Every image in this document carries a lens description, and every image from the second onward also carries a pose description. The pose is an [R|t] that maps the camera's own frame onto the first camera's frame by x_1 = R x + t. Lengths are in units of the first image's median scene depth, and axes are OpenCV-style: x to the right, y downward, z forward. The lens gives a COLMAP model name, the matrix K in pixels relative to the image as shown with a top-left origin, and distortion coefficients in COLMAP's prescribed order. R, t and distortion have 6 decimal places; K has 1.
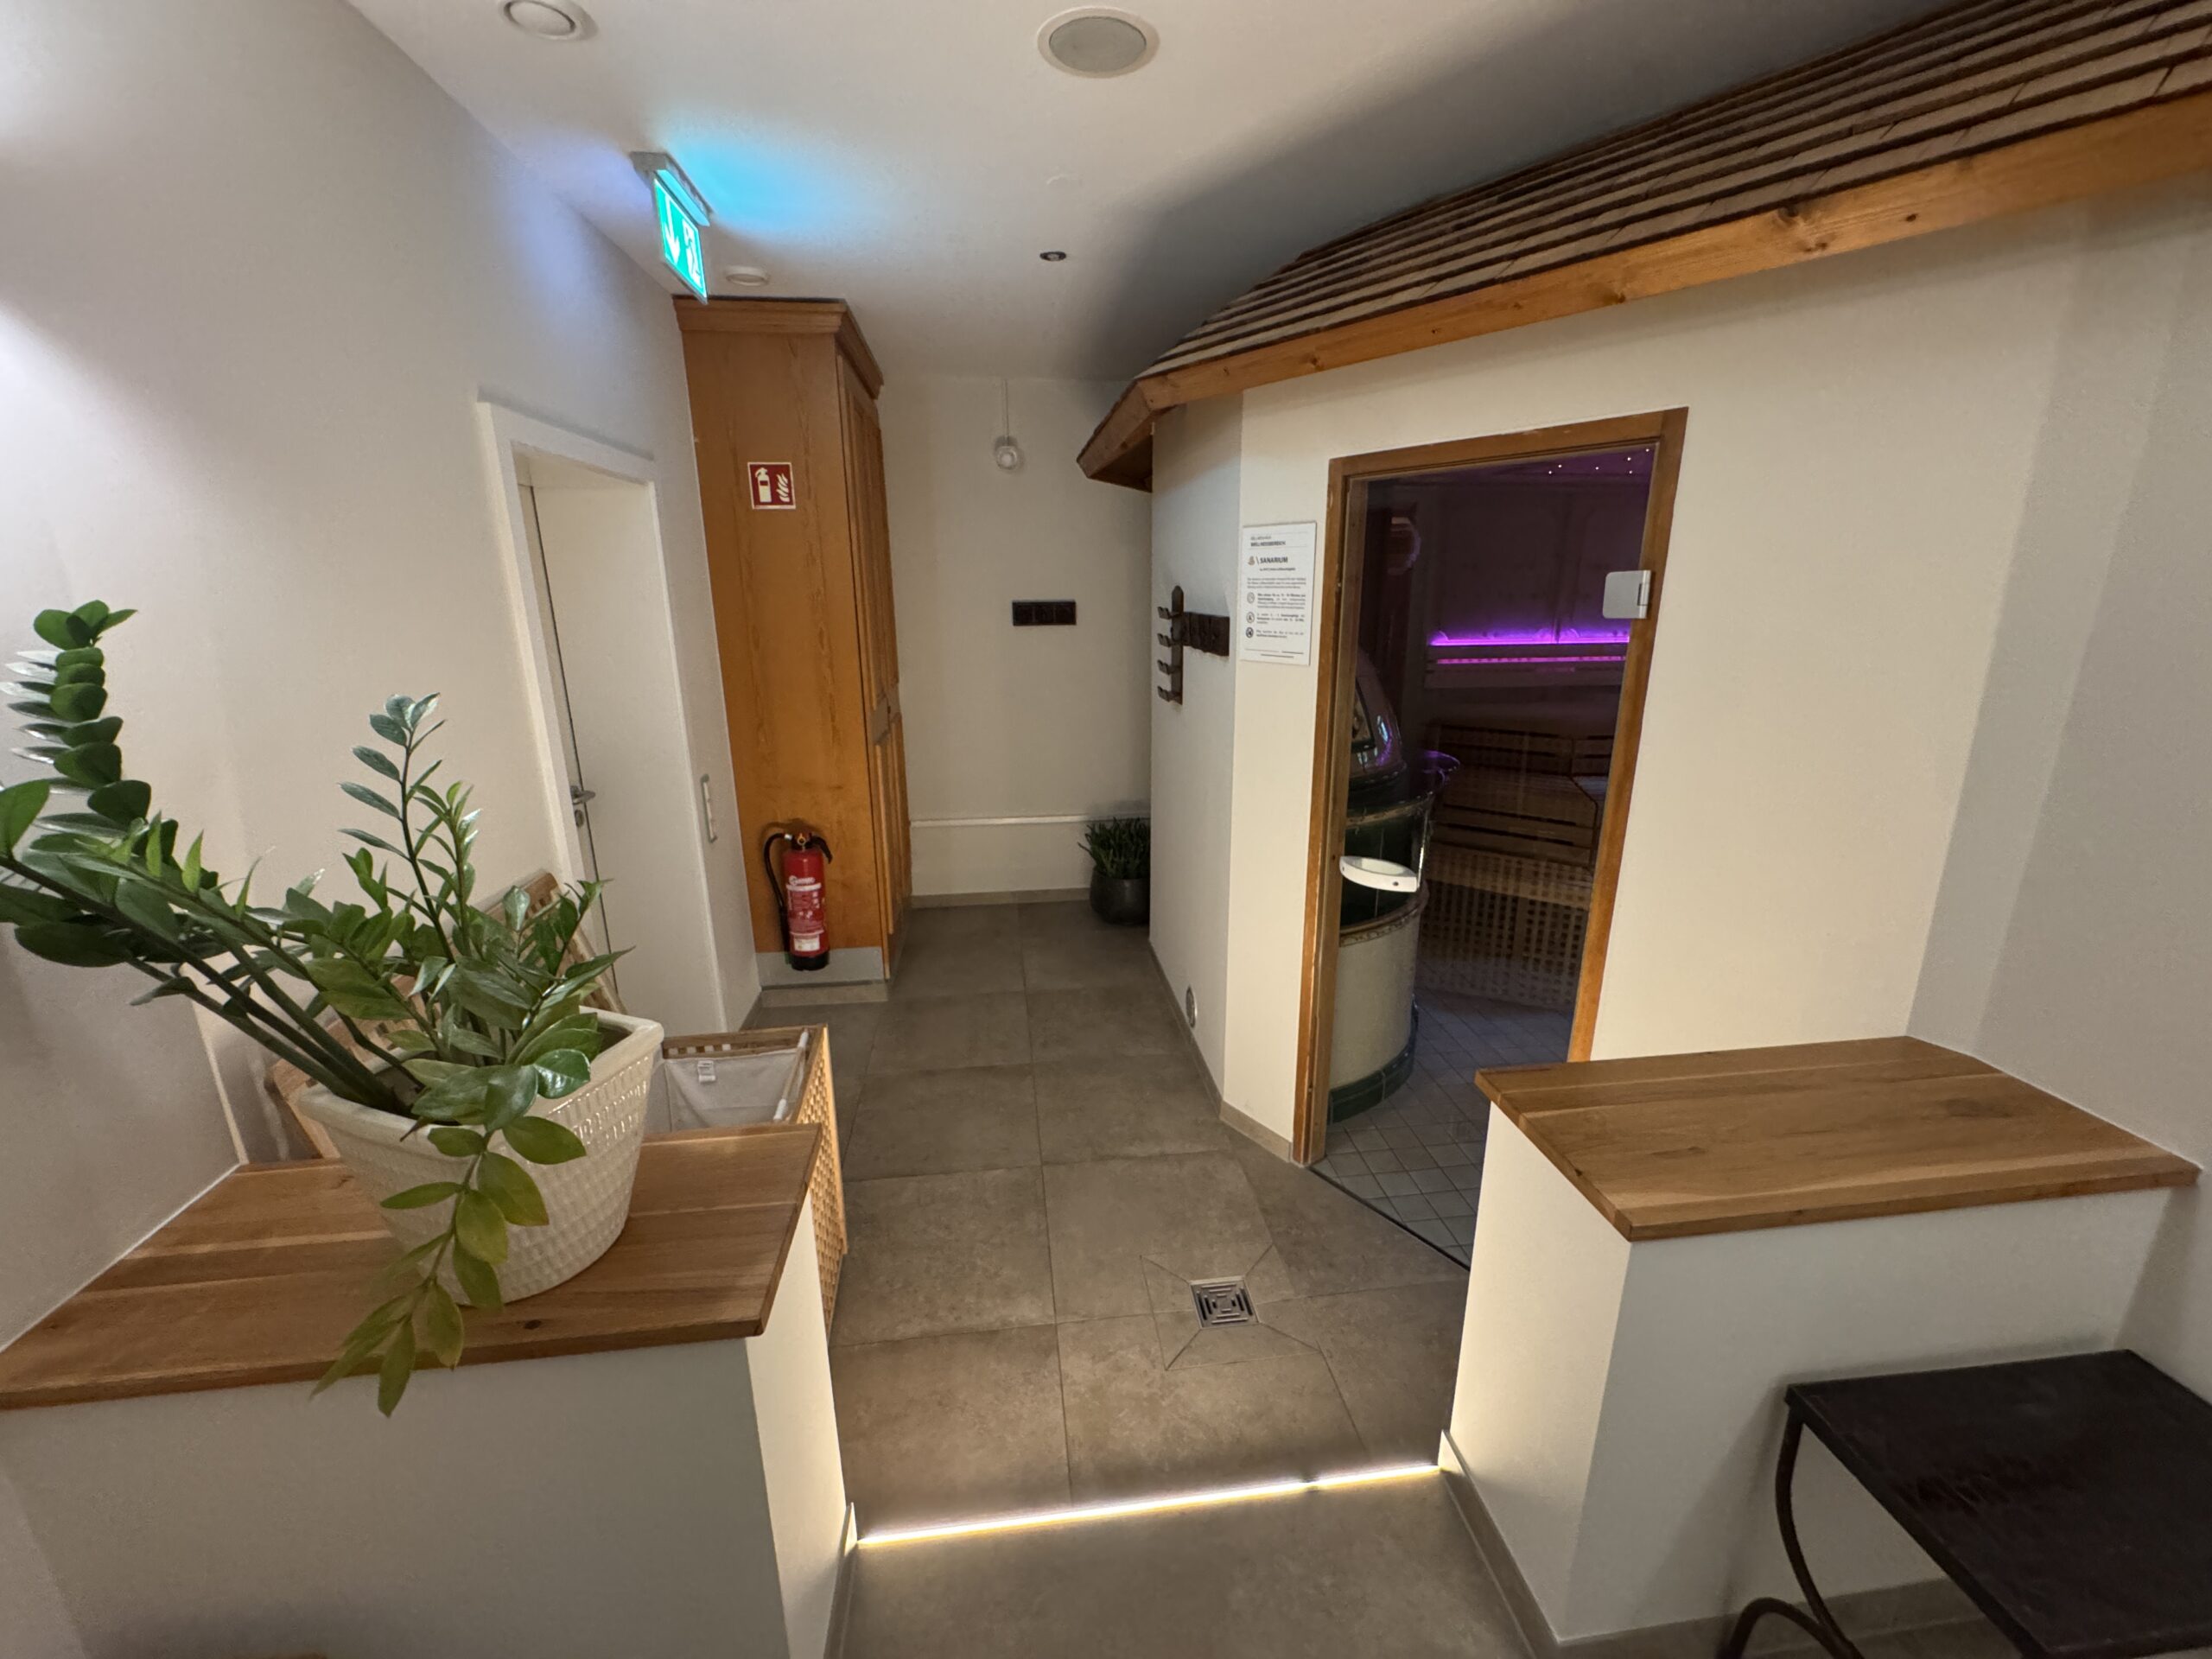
lens RADIAL K [[885.3, 0, 1106.0], [0, 885.3, 829.5], [0, 0, 1]] dist [-0.005066, 0.000024]
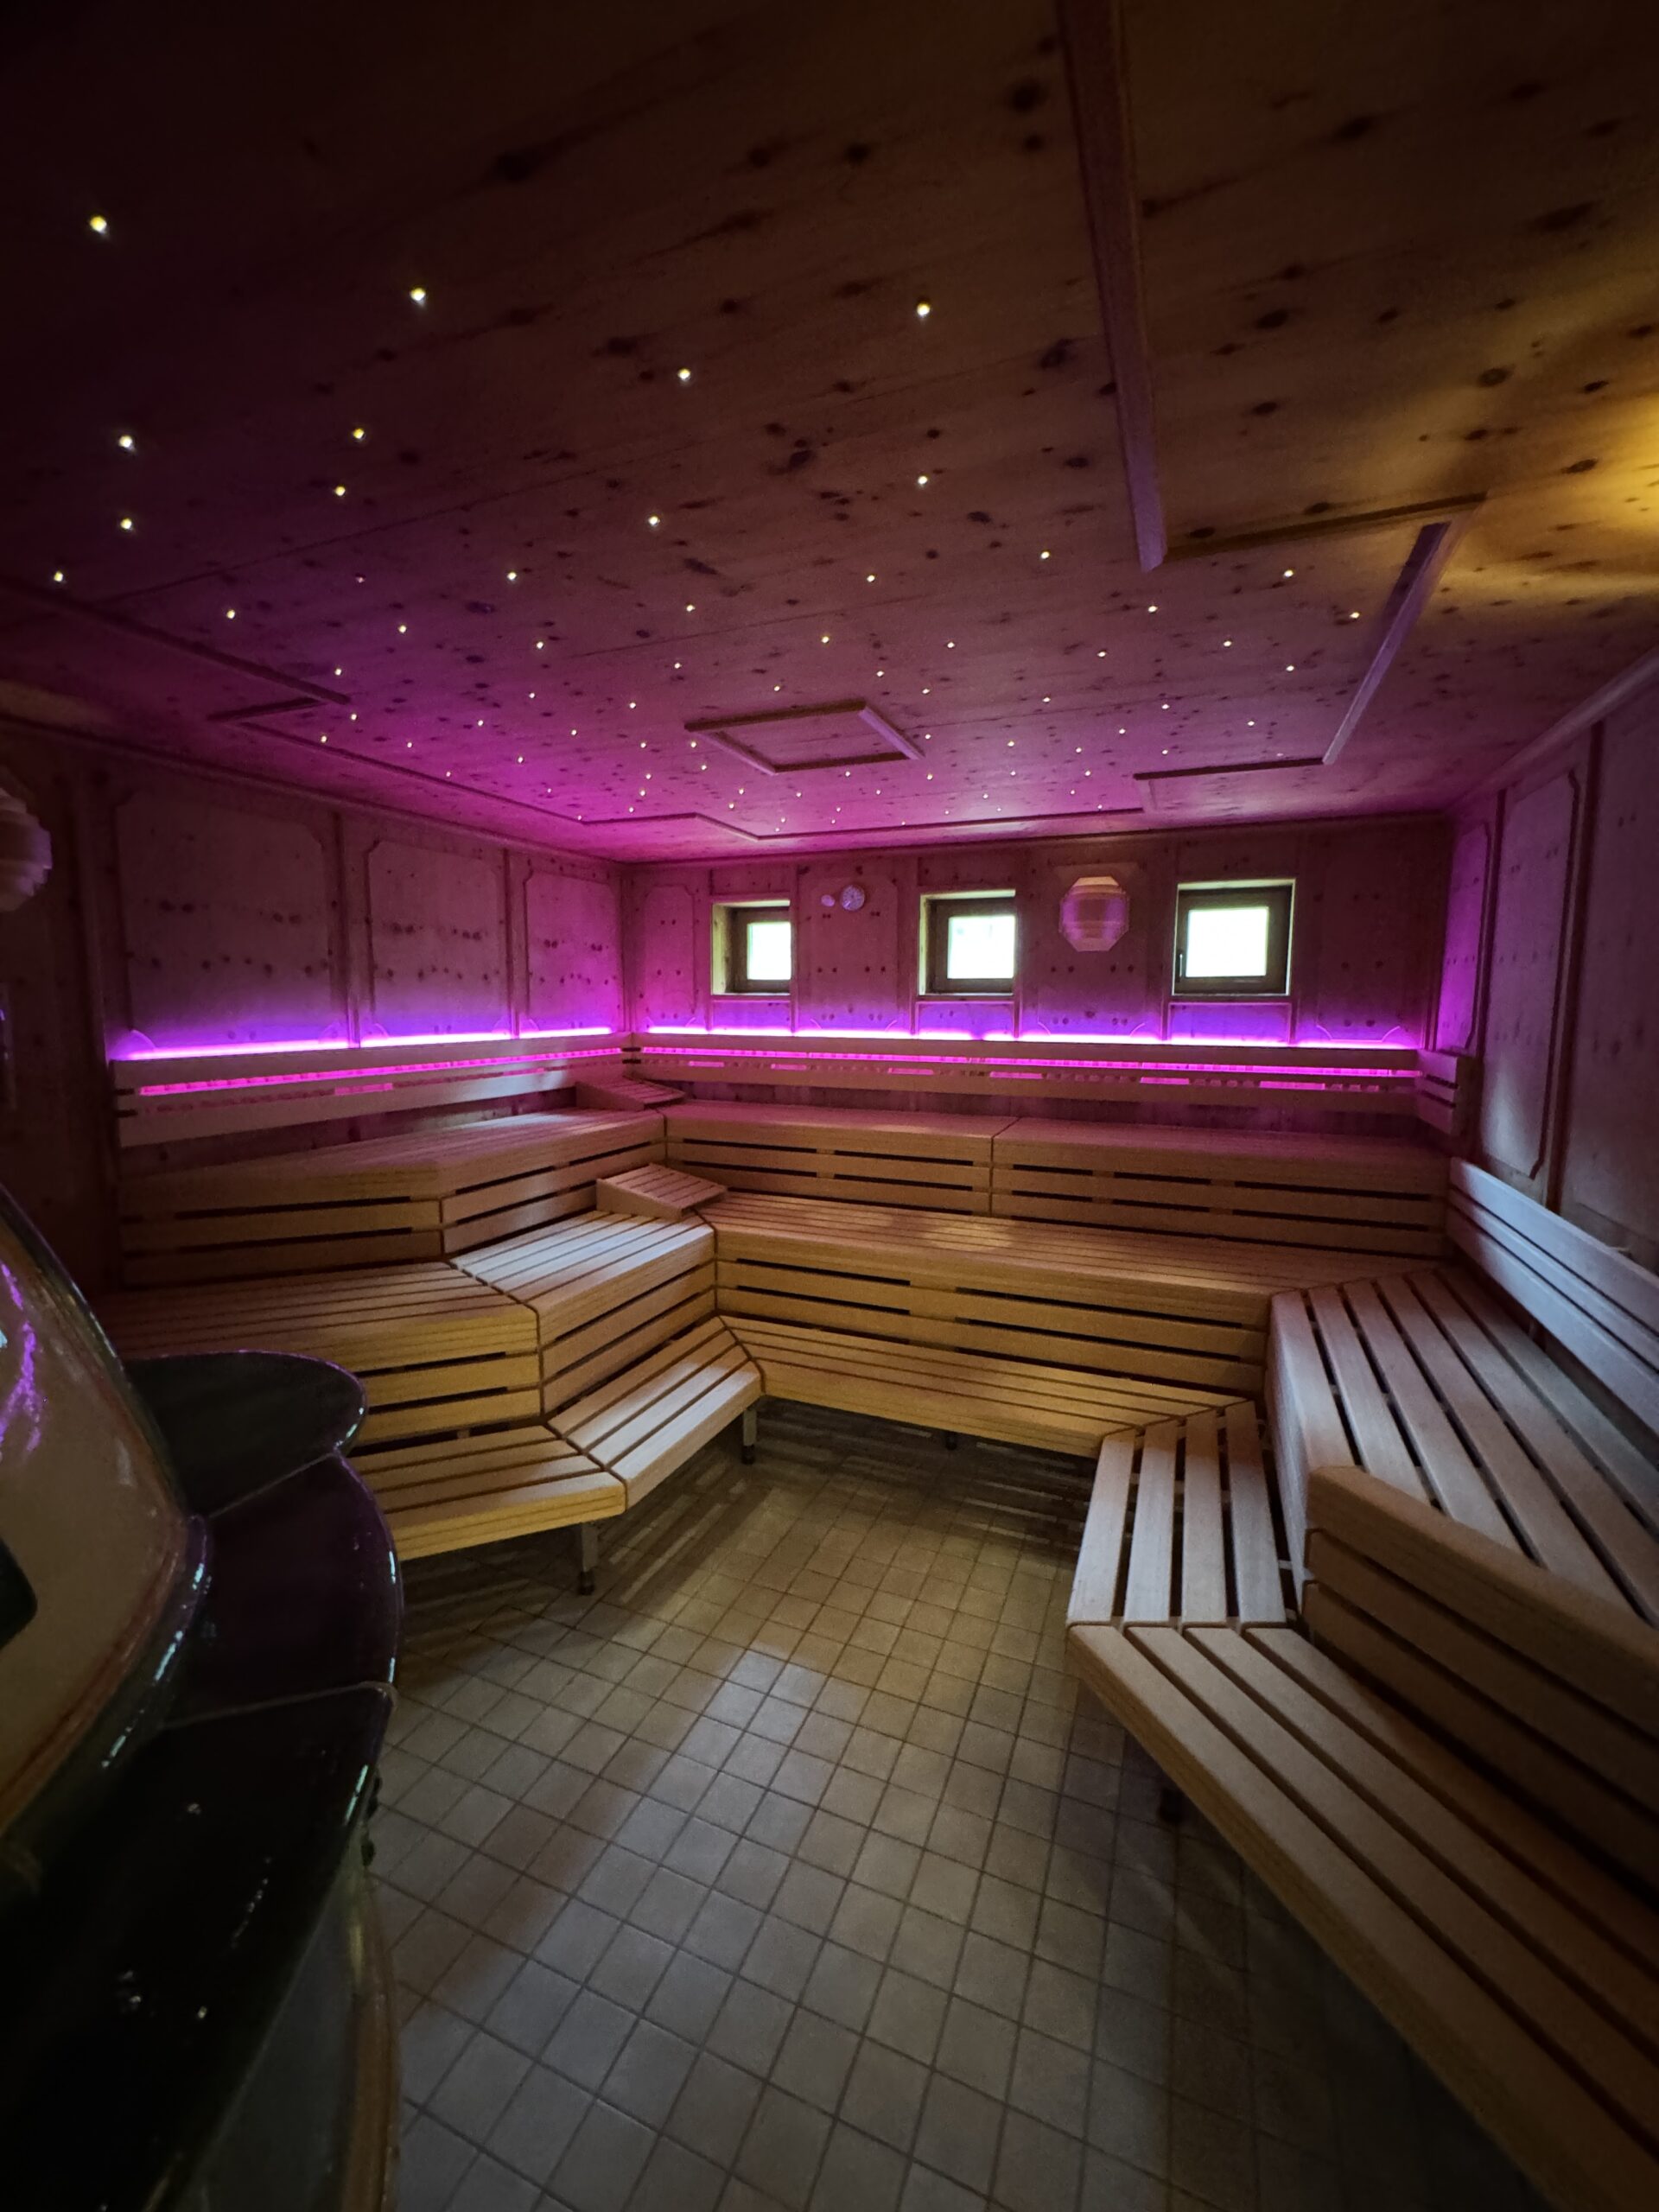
lens RADIAL K [[885.3, 0, 830.5], [0, 885.3, 1100.7], [0, 0, 1]] dist [-0.005066, 0.000024]
pose [[0.499905, -0.095568, 0.860791, 0.144512], [0.234647, 0.971666, -0.028394, -0.081183], [-0.833688, 0.216176, 0.508165, 0.432749]]
